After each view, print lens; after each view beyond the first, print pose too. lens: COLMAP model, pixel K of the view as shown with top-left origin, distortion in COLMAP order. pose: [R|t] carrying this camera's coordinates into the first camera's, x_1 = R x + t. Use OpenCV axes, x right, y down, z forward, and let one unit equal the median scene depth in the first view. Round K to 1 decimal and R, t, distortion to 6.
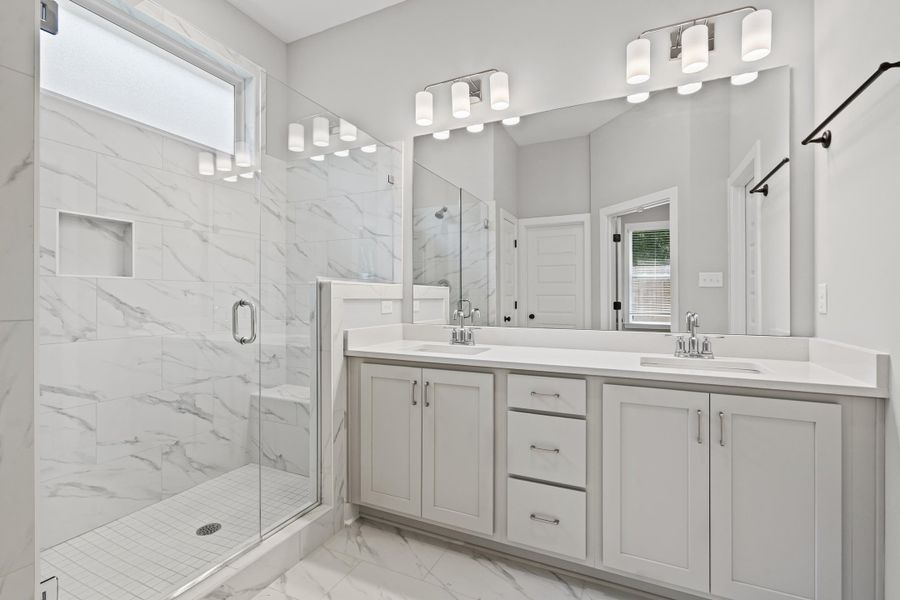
lens RADIAL K [[411.9, 0, 443.4], [0, 411.9, 296.7], [0, 0, 1]] dist [-0.015699, 0.001336]
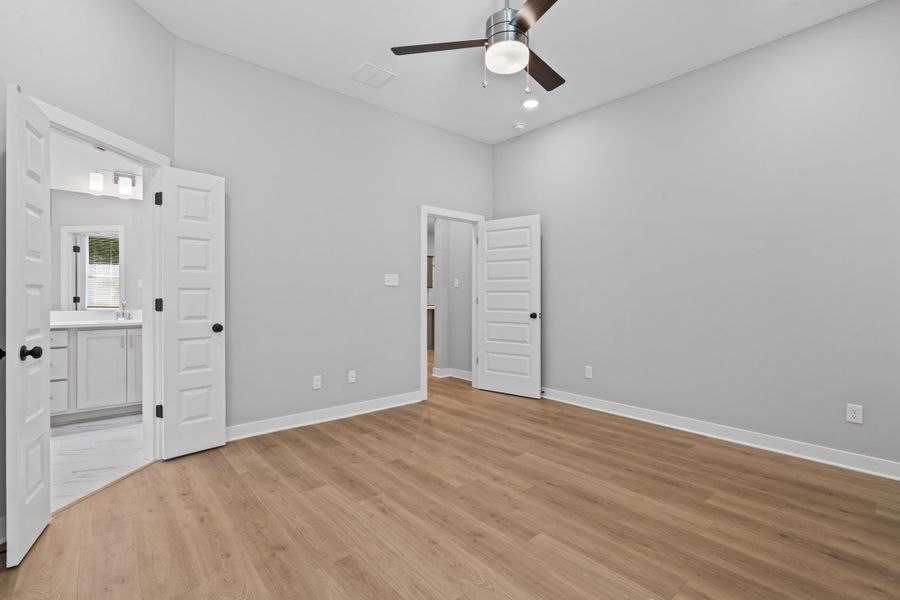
lens RADIAL K [[411.9, 0, 443.4], [0, 411.9, 296.7], [0, 0, 1]] dist [-0.015699, 0.001336]
pose [[0.406706, -0.001418, 0.913558, -0.321754], [-0.006205, 0.999971, 0.004314, -0.000469], [-0.913538, -0.007423, 0.406685, -0.672913]]
